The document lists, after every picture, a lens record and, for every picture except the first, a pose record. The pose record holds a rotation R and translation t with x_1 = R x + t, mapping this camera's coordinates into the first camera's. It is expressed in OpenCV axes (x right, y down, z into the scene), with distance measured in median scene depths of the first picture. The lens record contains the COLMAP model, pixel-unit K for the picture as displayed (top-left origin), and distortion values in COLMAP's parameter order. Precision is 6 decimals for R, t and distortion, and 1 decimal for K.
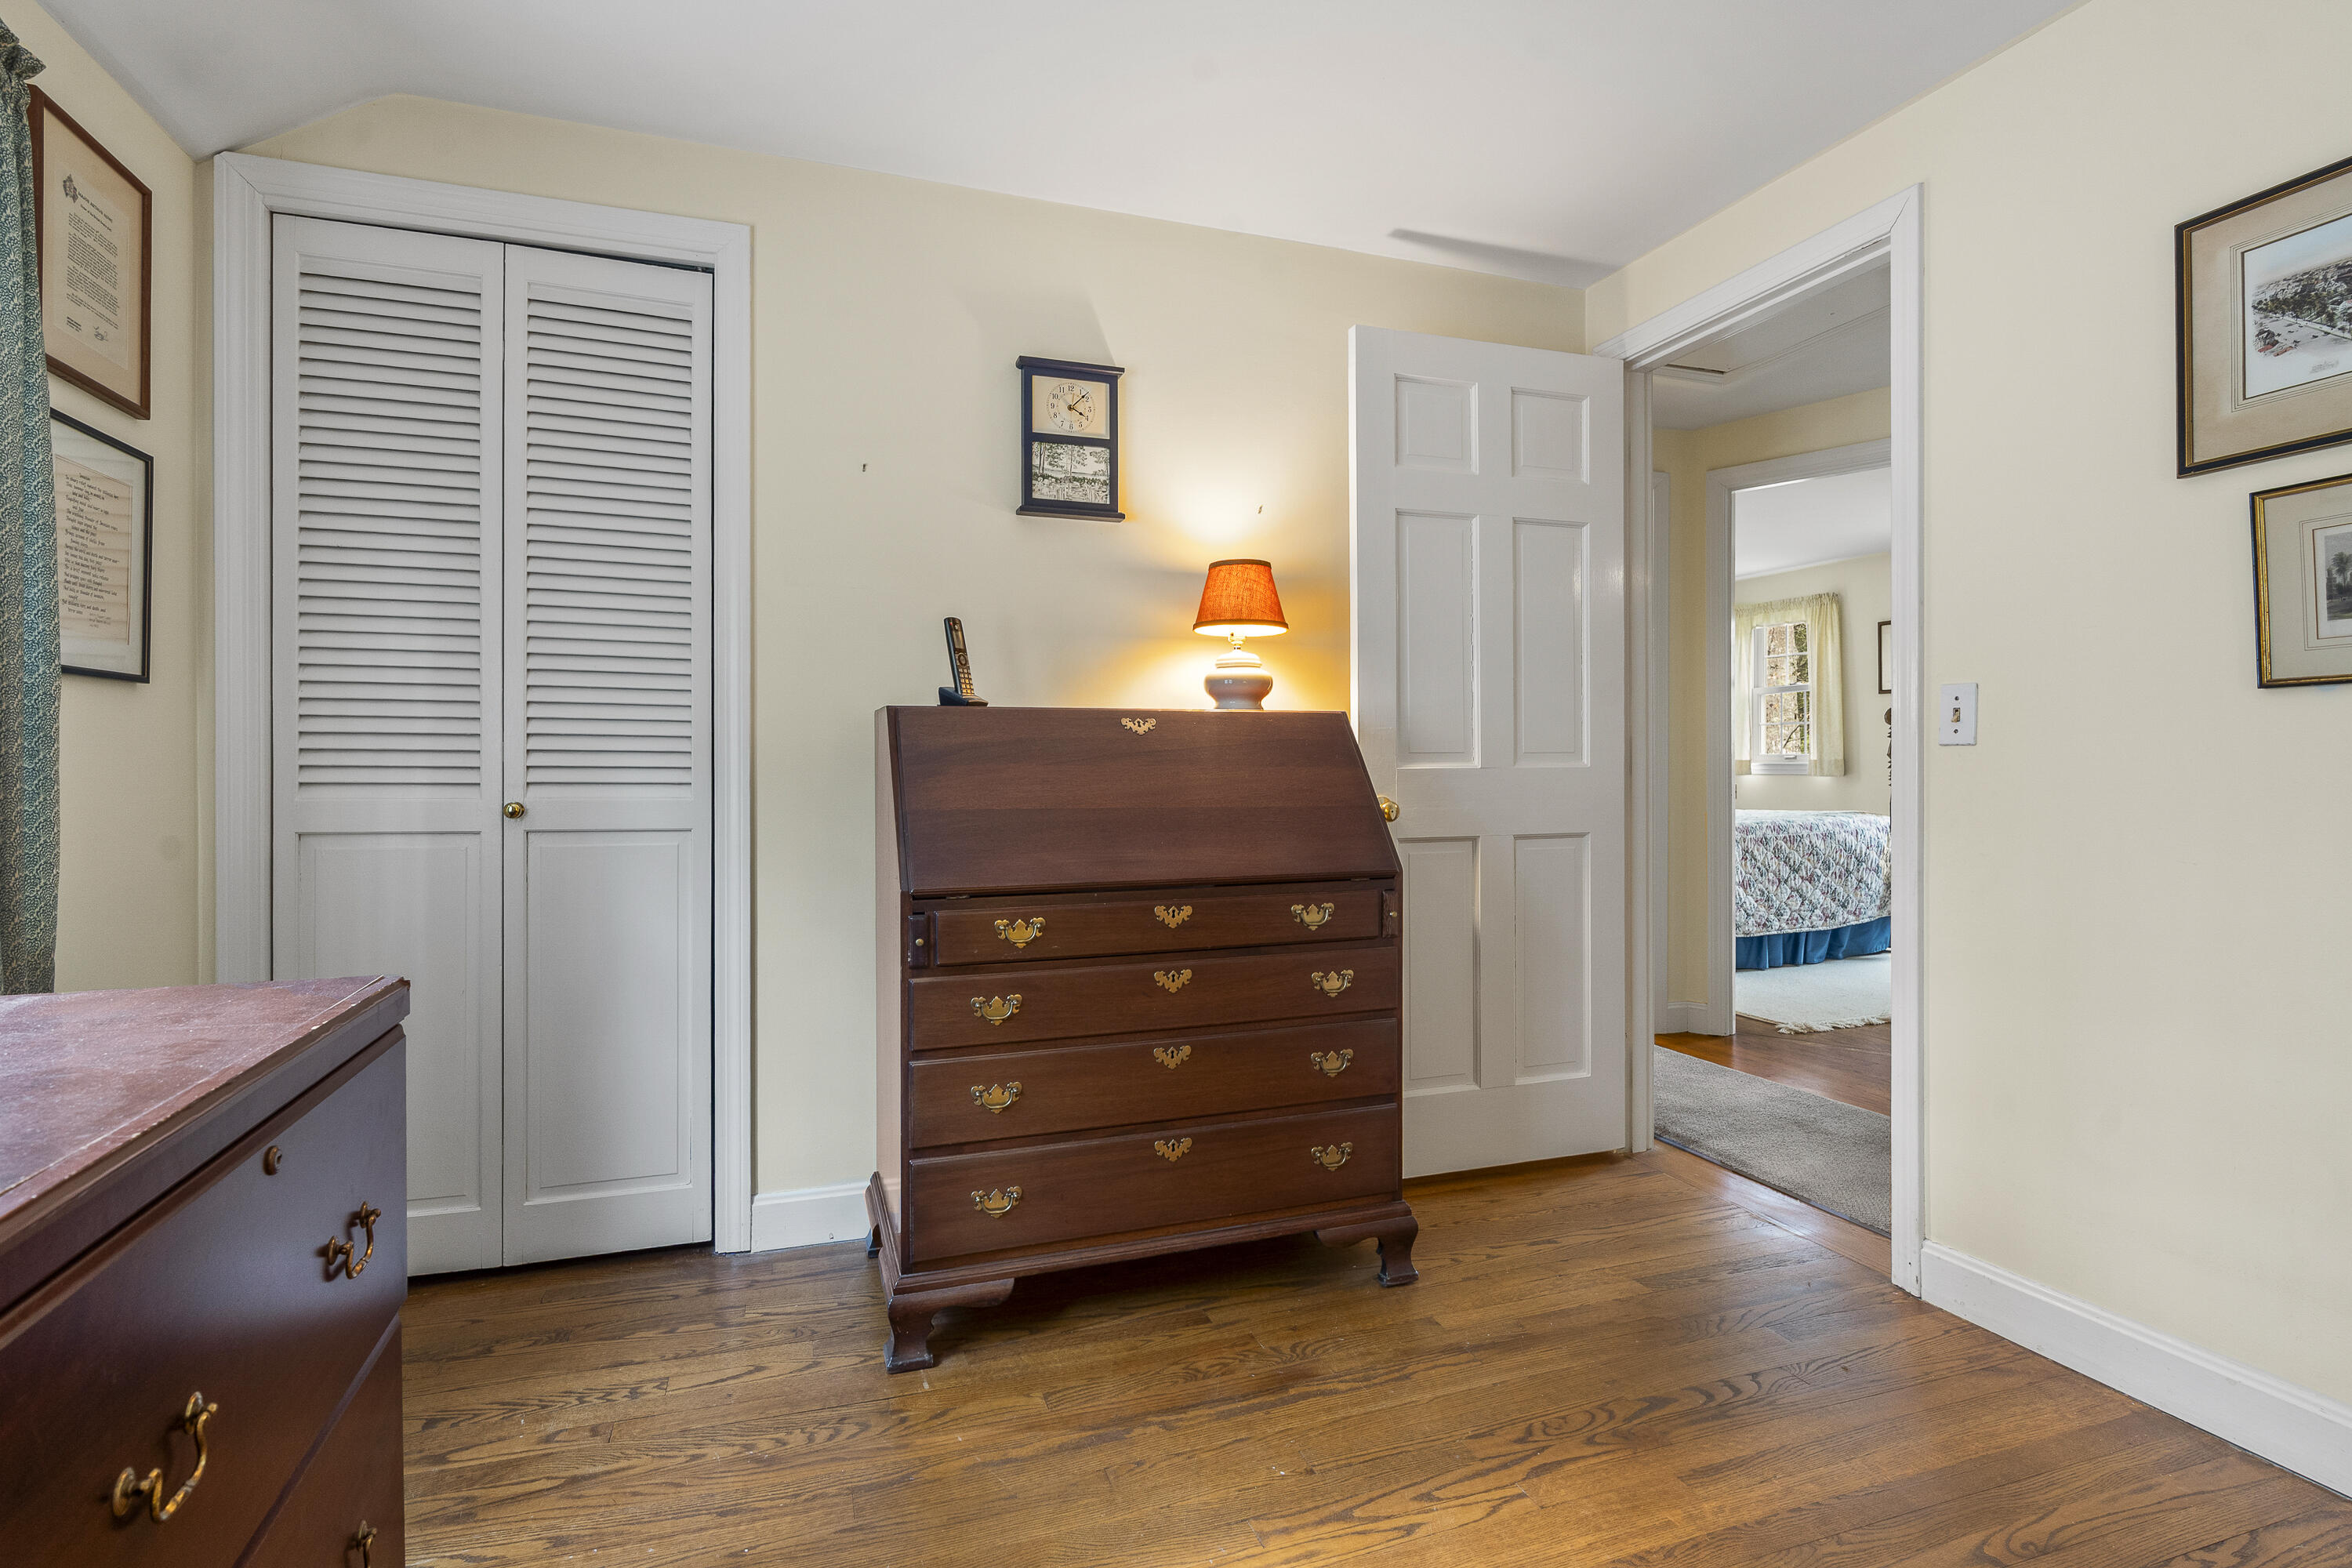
lens RADIAL K [[1139.2, 0, 1175.3], [0, 1139.2, 768.9], [0, 0, 1]] dist [-0.002154, 0.001086]
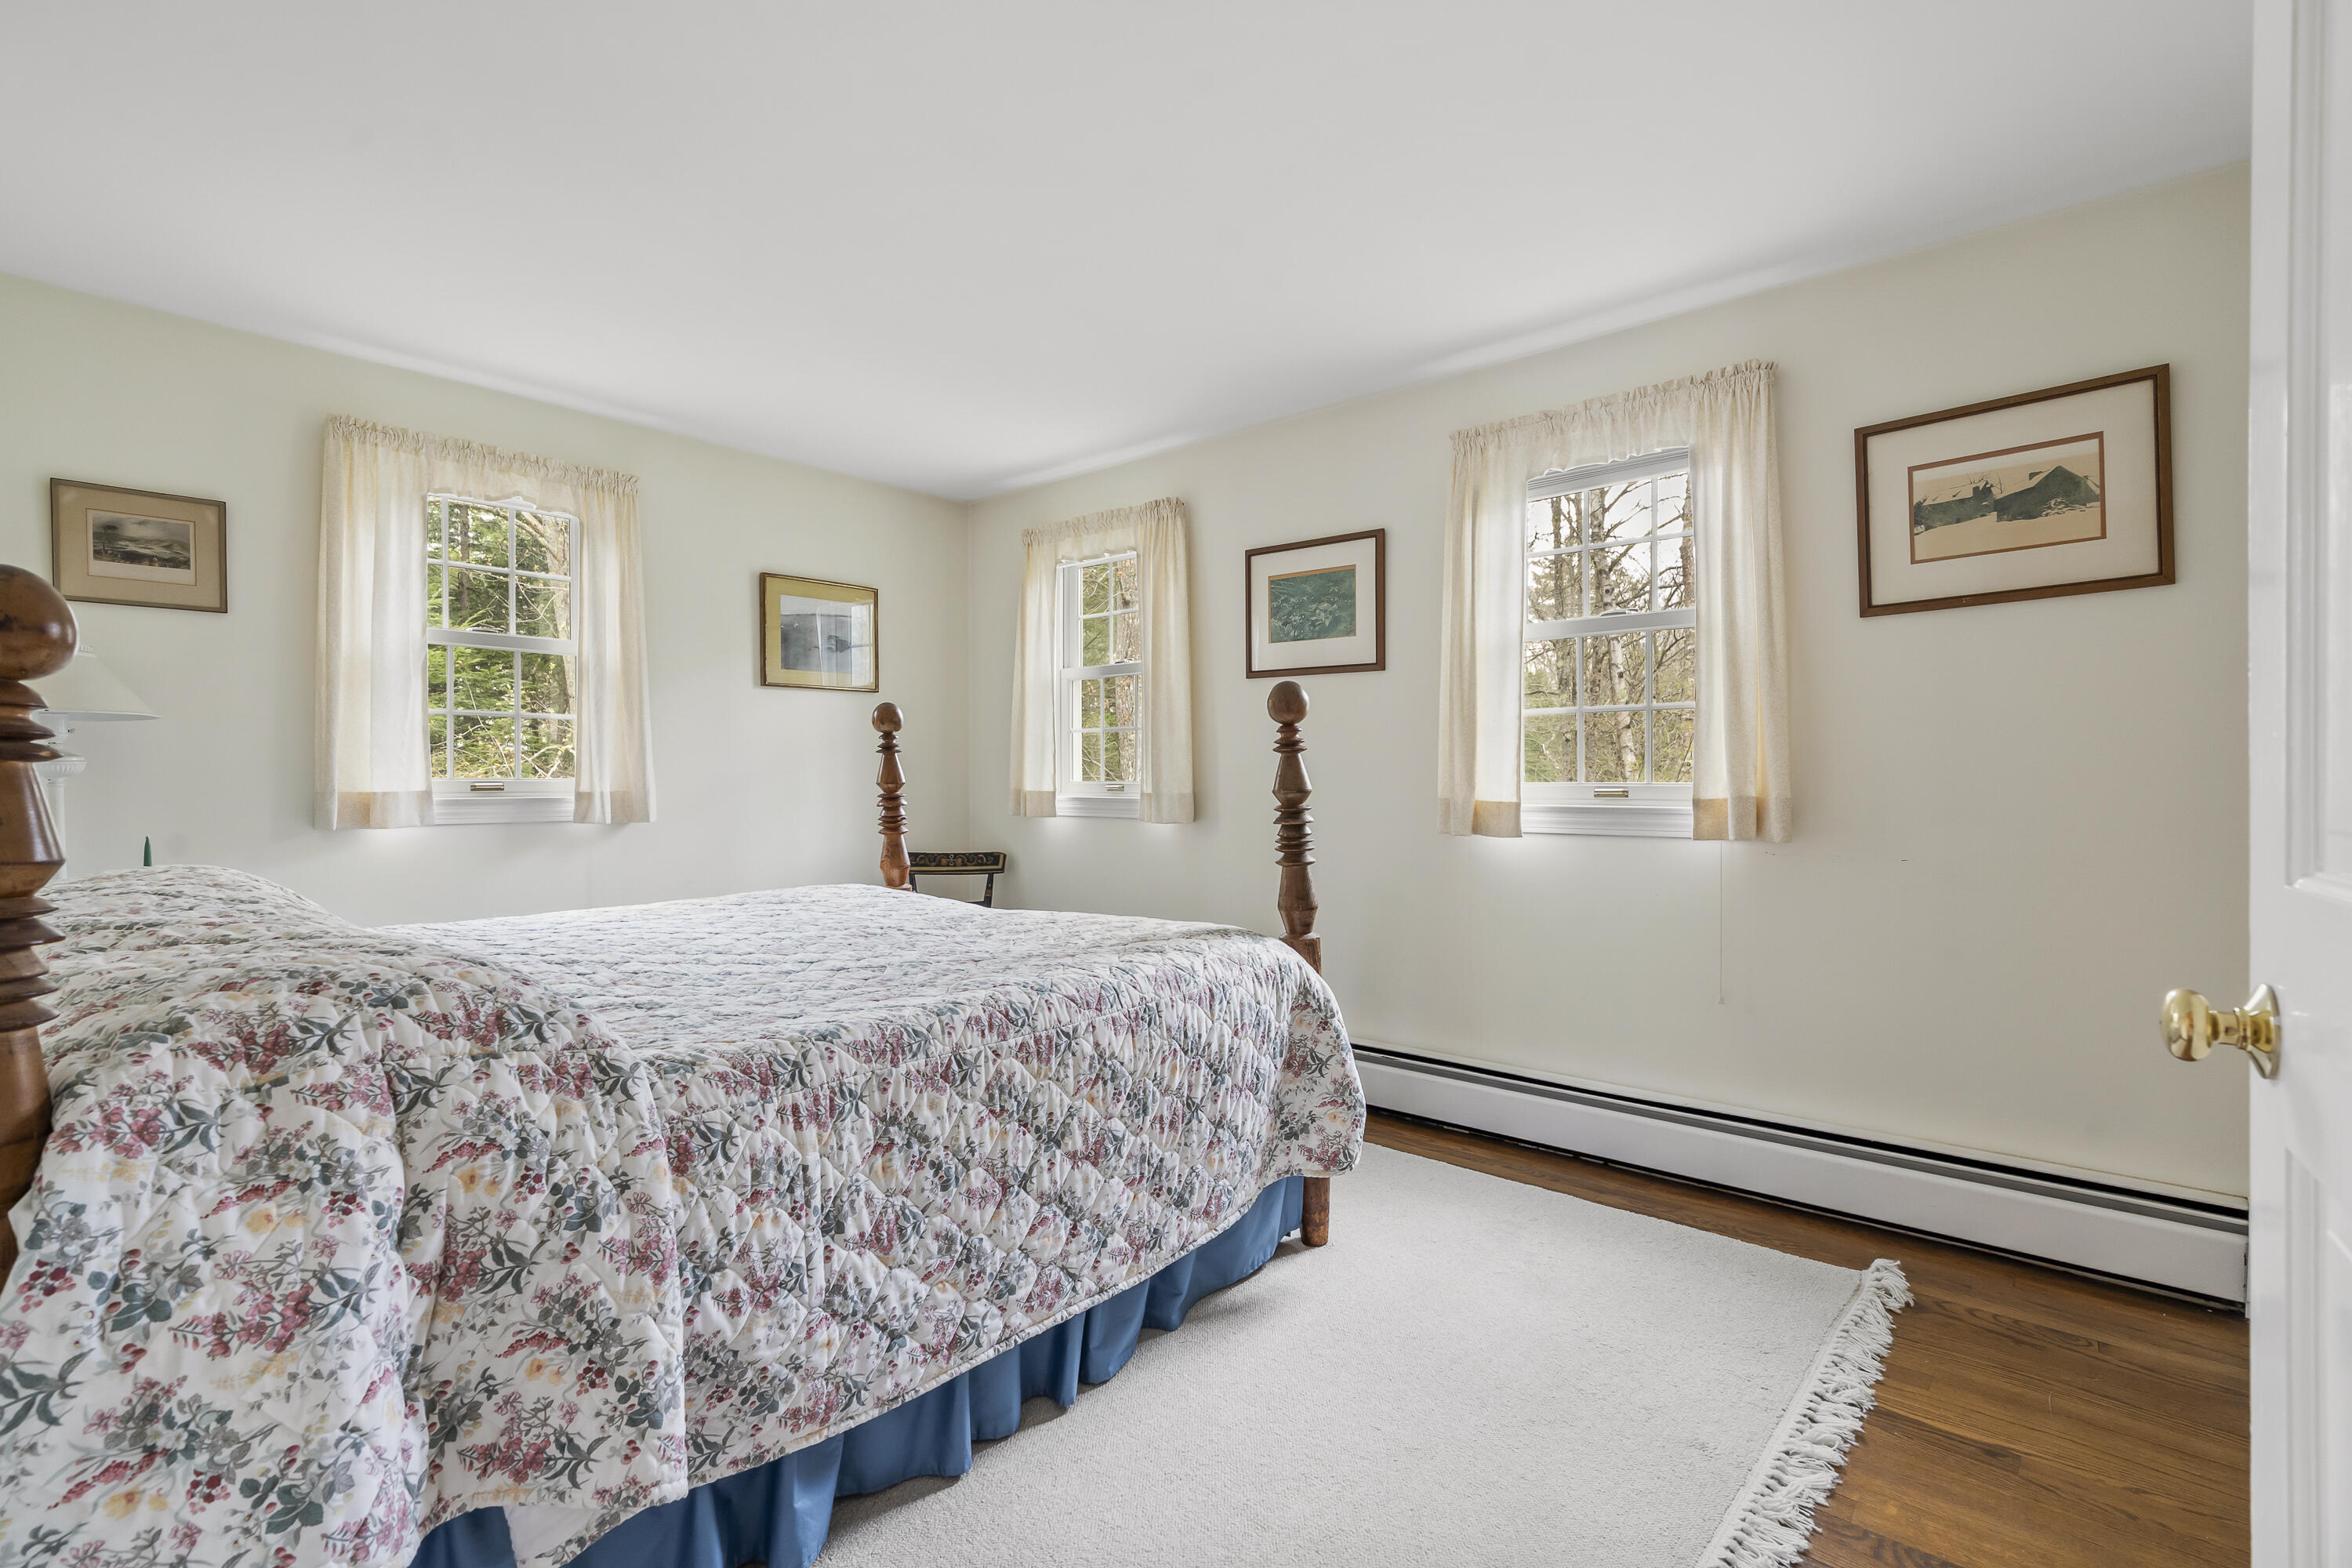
lens RADIAL K [[1074.2, 0, 1176.8], [0, 1074.2, 782.1], [0, 0, 1]] dist [-0.002716, 0.001000]
pose [[0.876478, -0.000116, 0.481443, 0.421467], [0.002471, 0.999988, -0.004256, -0.014479], [-0.481436, 0.004920, 0.876467, 0.700202]]
